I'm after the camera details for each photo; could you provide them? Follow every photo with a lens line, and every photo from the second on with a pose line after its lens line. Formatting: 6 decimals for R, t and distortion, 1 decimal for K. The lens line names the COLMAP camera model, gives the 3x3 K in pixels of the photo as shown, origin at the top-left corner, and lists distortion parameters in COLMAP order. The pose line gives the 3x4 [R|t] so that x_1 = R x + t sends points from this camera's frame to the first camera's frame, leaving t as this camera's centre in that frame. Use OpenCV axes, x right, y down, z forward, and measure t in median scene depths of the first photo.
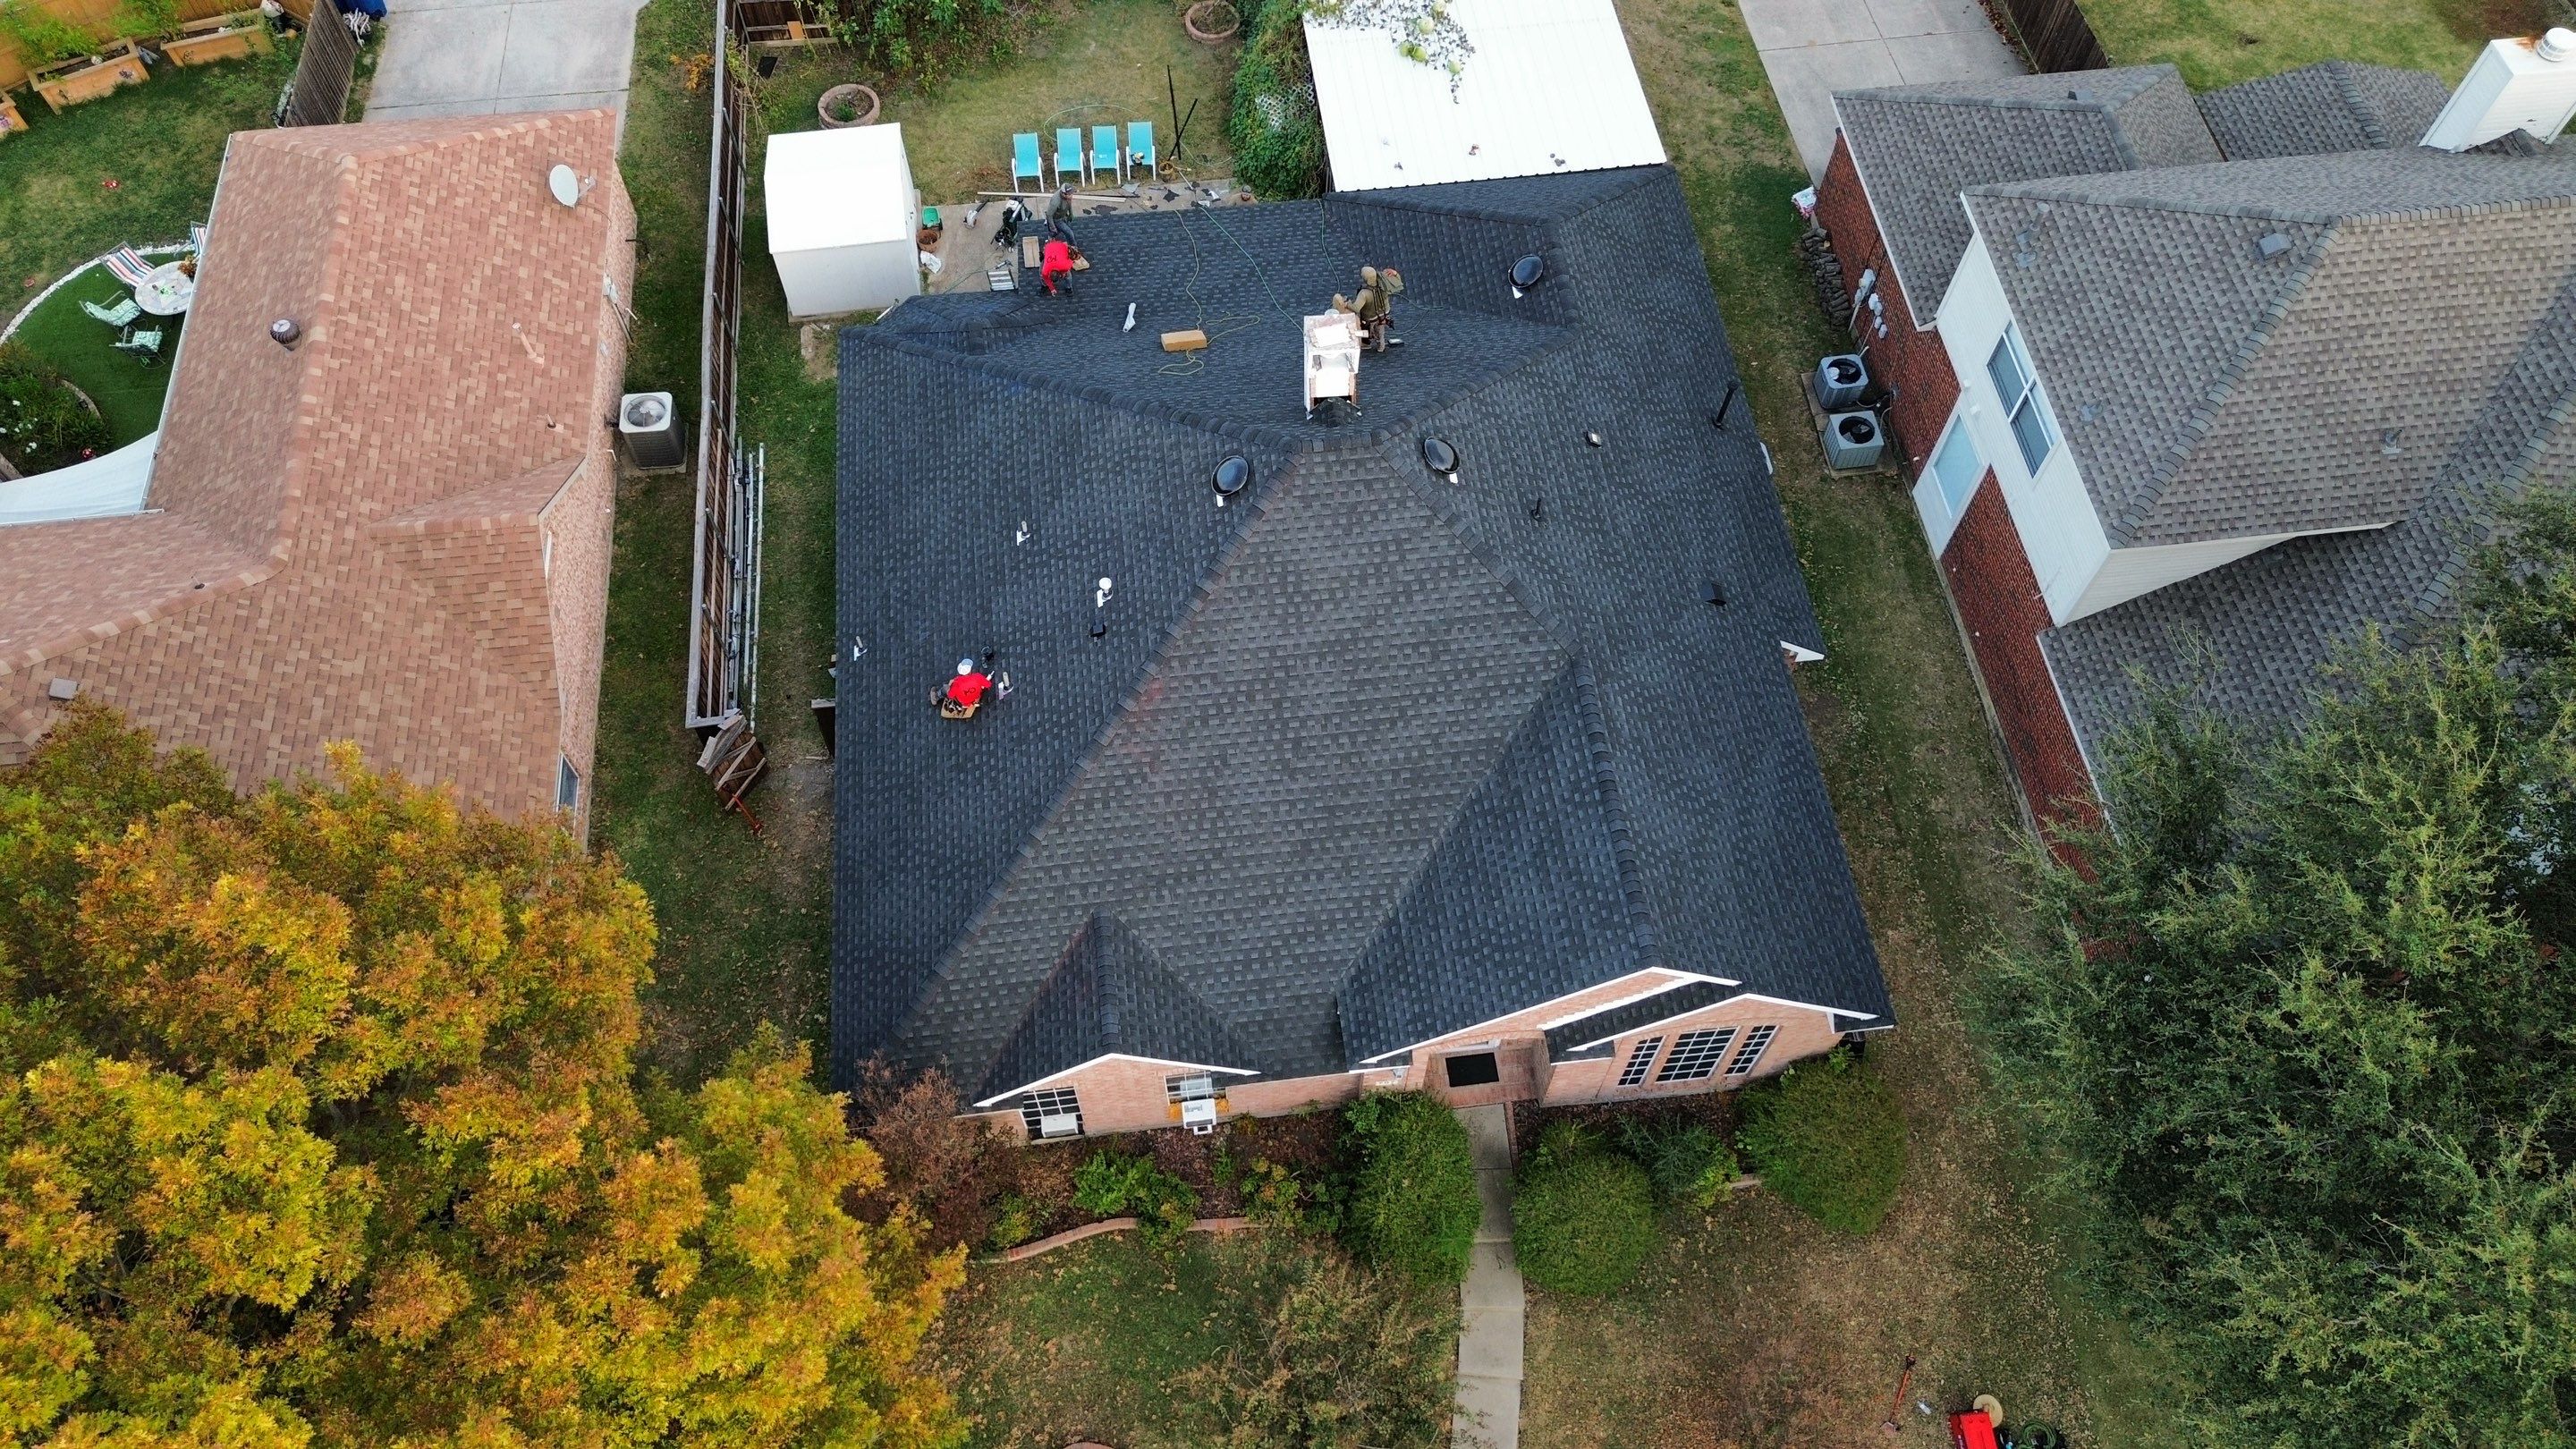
lens RADIAL K [[1821.7, 0, 1283.8], [0, 1821.7, 720.8], [0, 0, 1]] dist [0.064879, -0.060558]
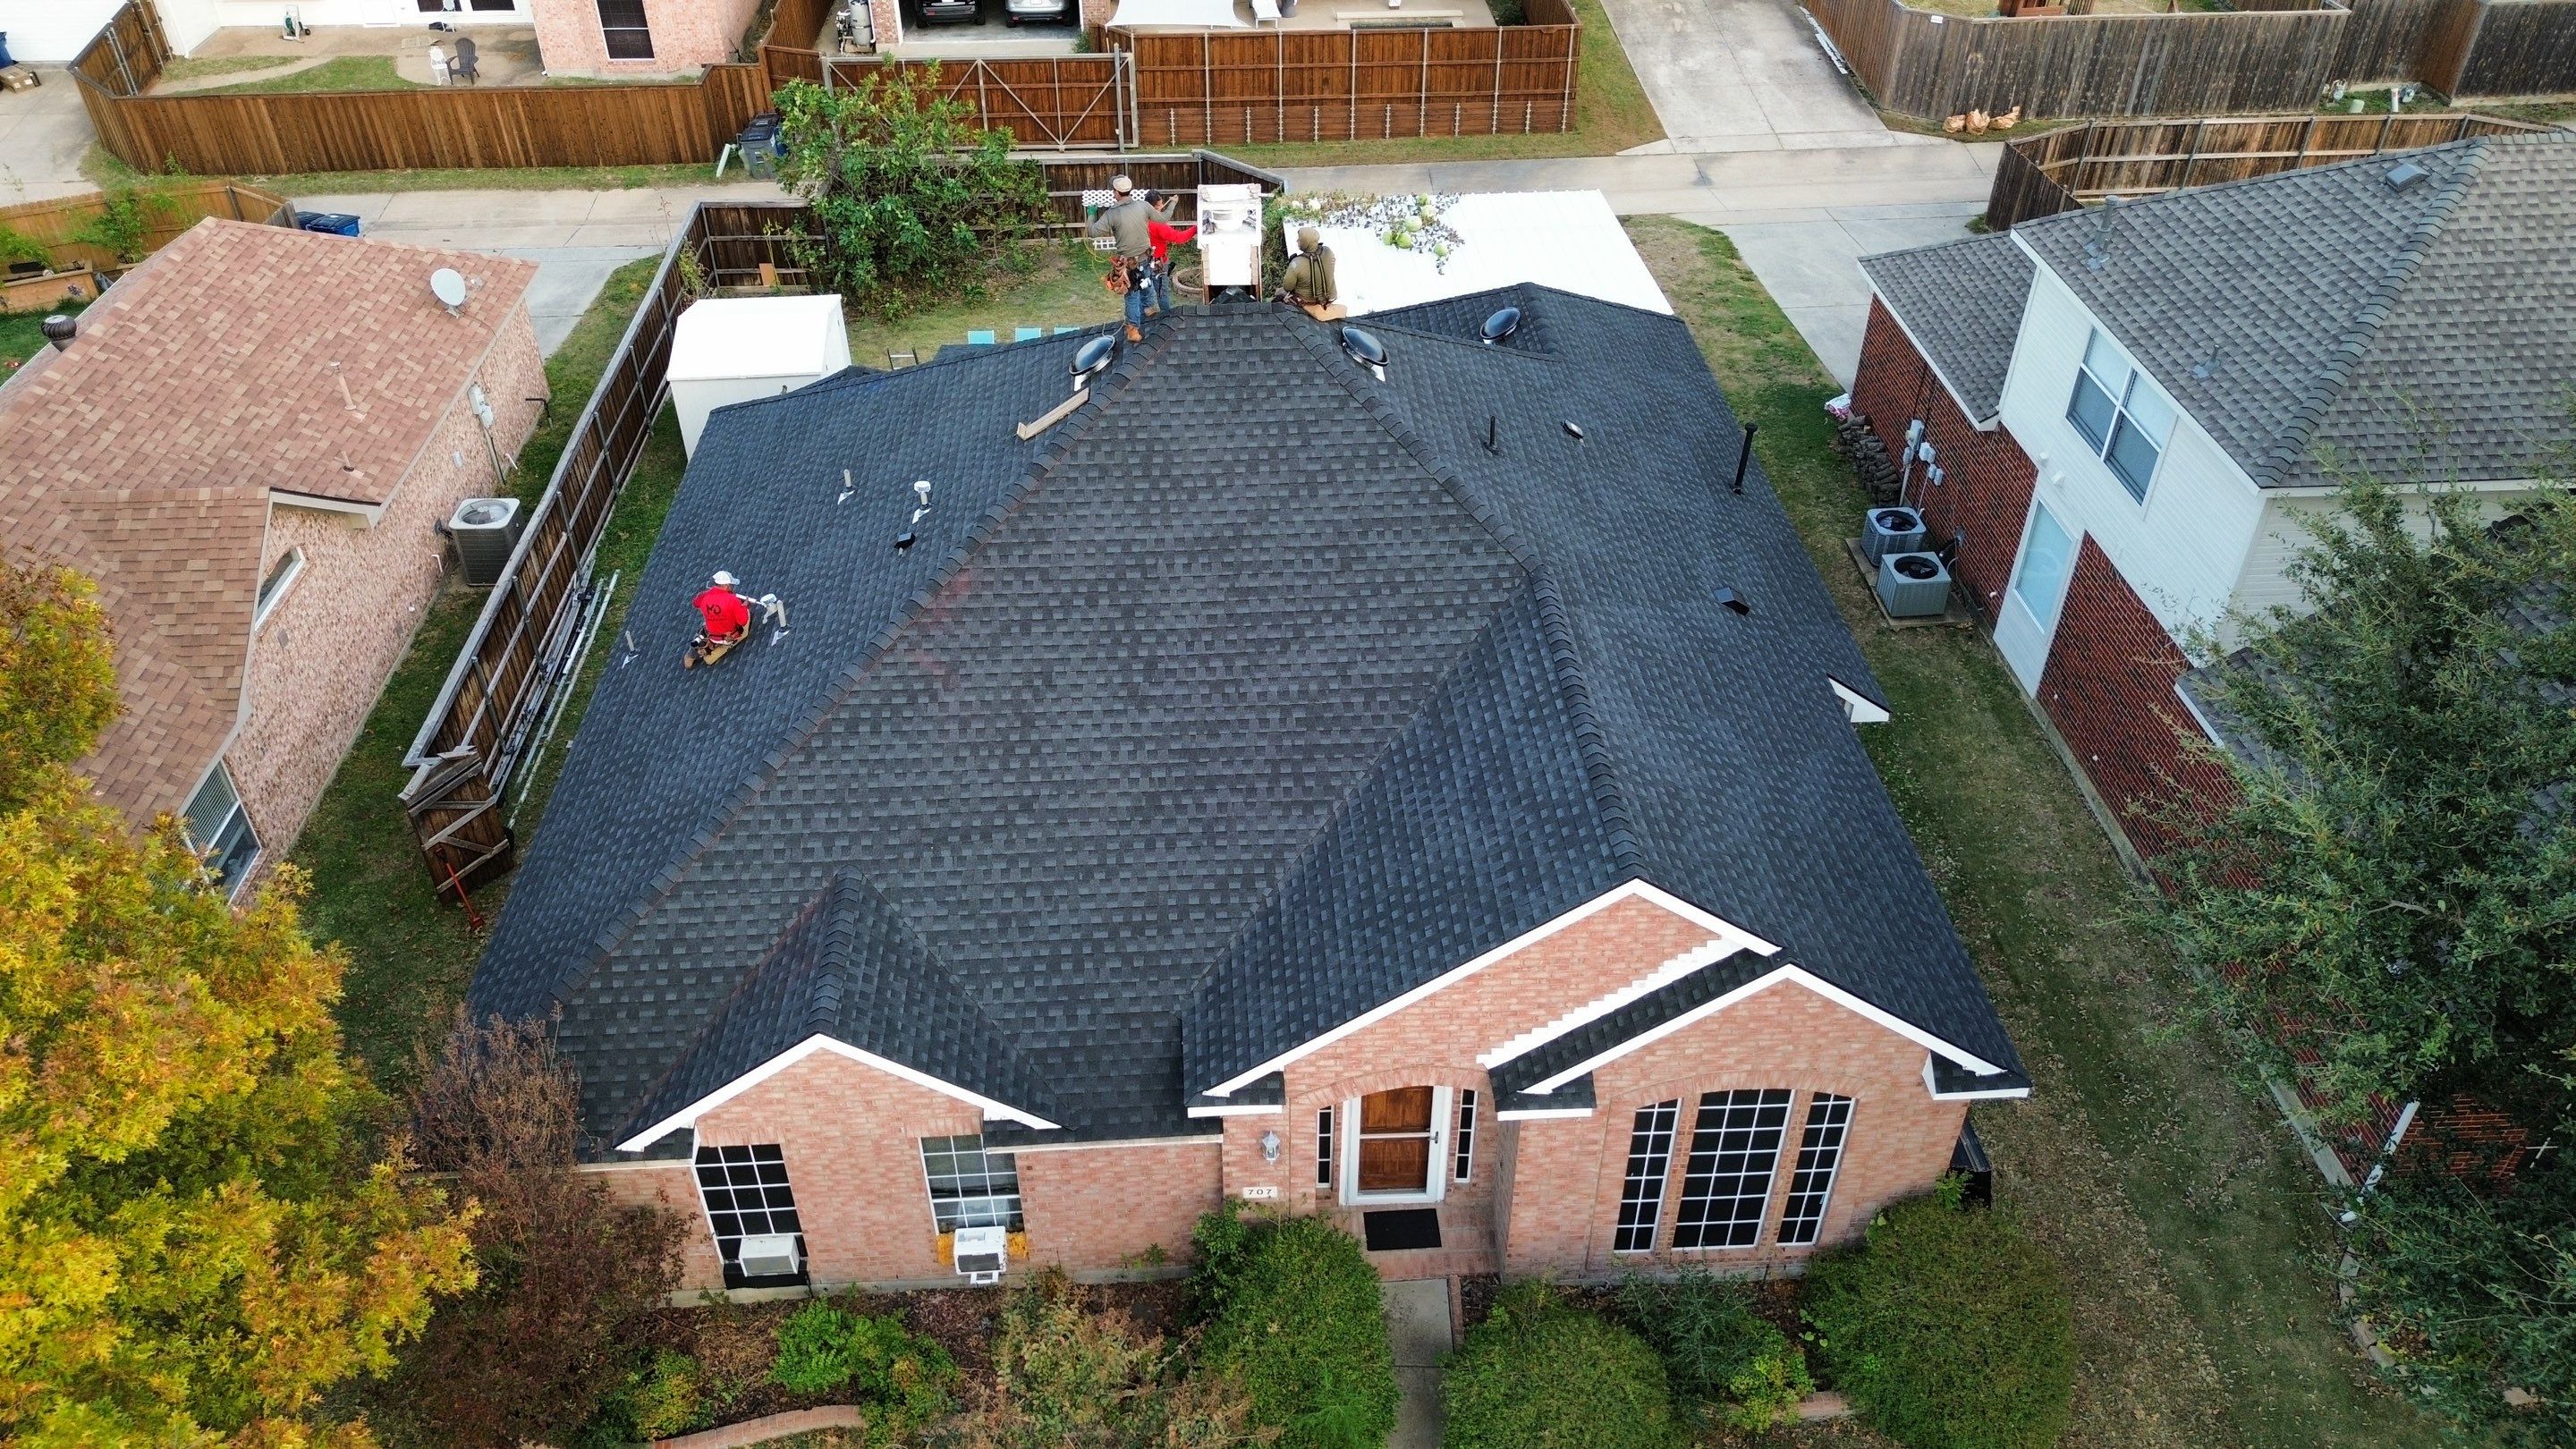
lens RADIAL K [[1818.0, 0, 1288.0], [0, 1818.0, 724.5], [0, 0, 1]] dist [0.064411, -0.060889]
pose [[0.998176, 0.031051, -0.051764, 0.099278], [-0.048437, 0.923766, -0.379882, 0.304445], [0.036022, 0.381697, 0.923585, 0.338326]]
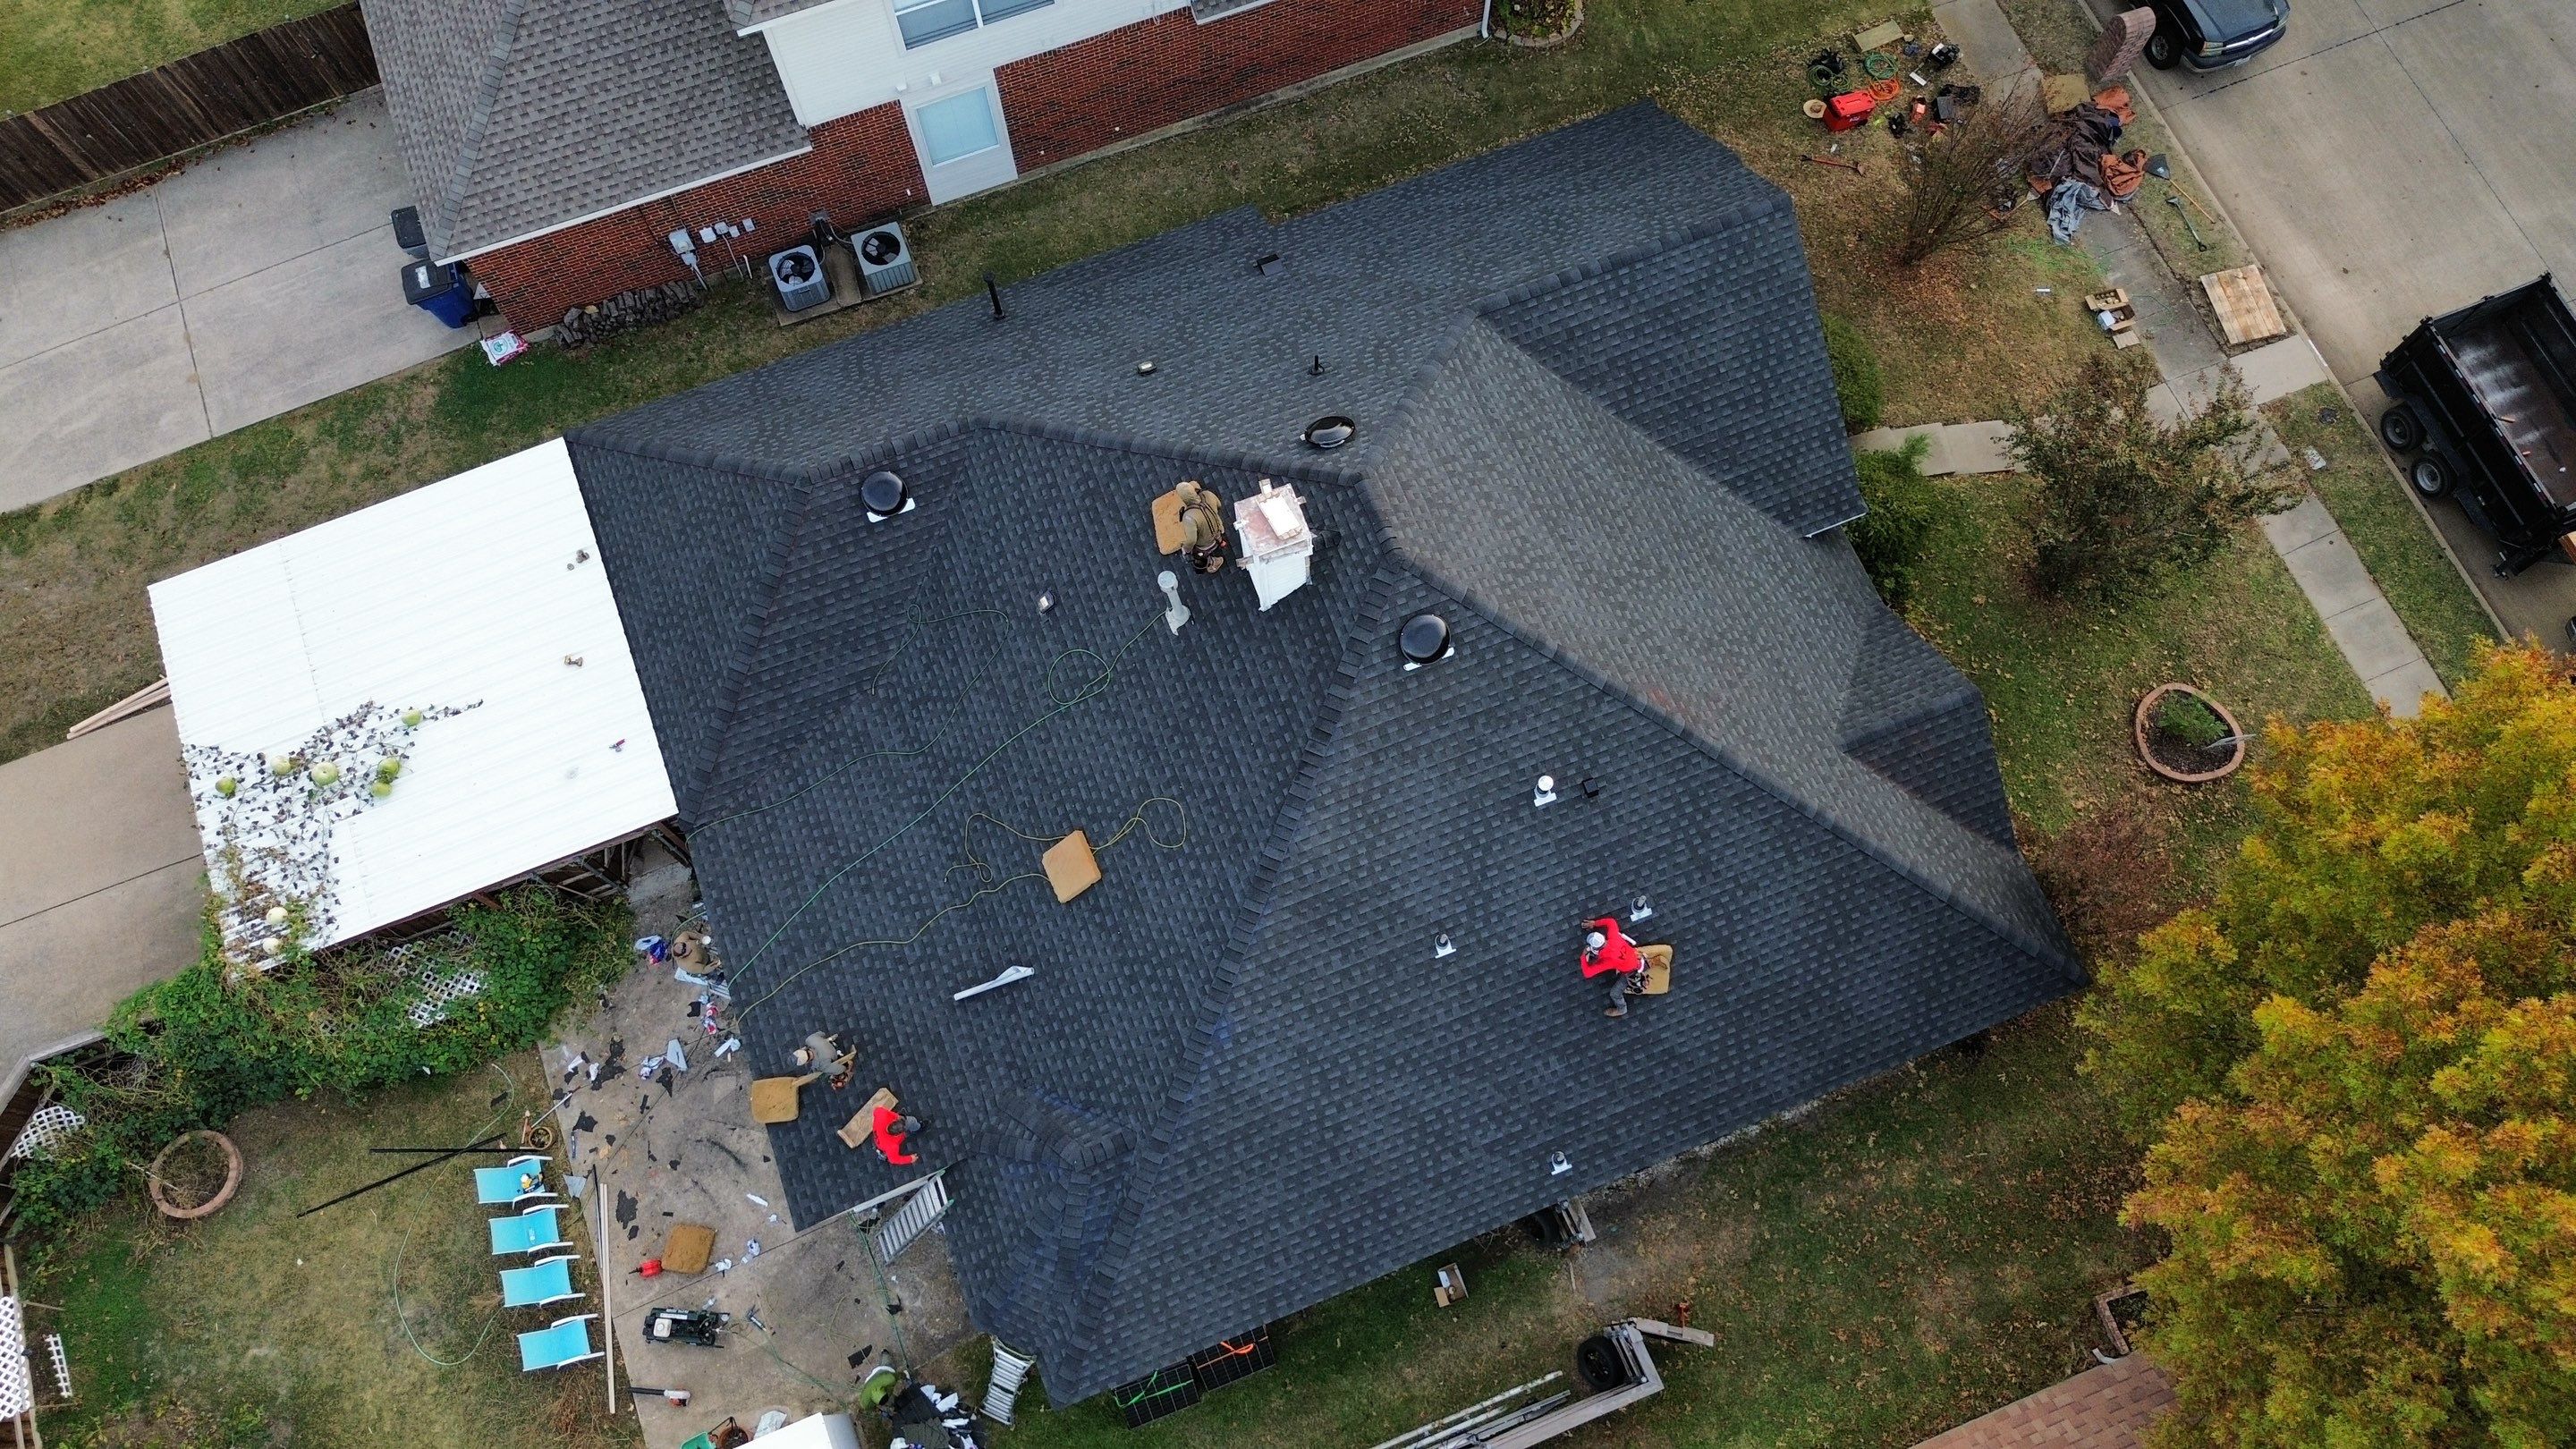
lens RADIAL K [[1821.7, 0, 1283.8], [0, 1821.7, 720.8], [0, 0, 1]] dist [0.064879, -0.060558]
pose [[-0.255501, -0.911926, 0.321106, -0.318572], [0.836672, -0.042131, 0.546081, -0.651581], [-0.484457, 0.408185, 0.773748, 0.389182]]
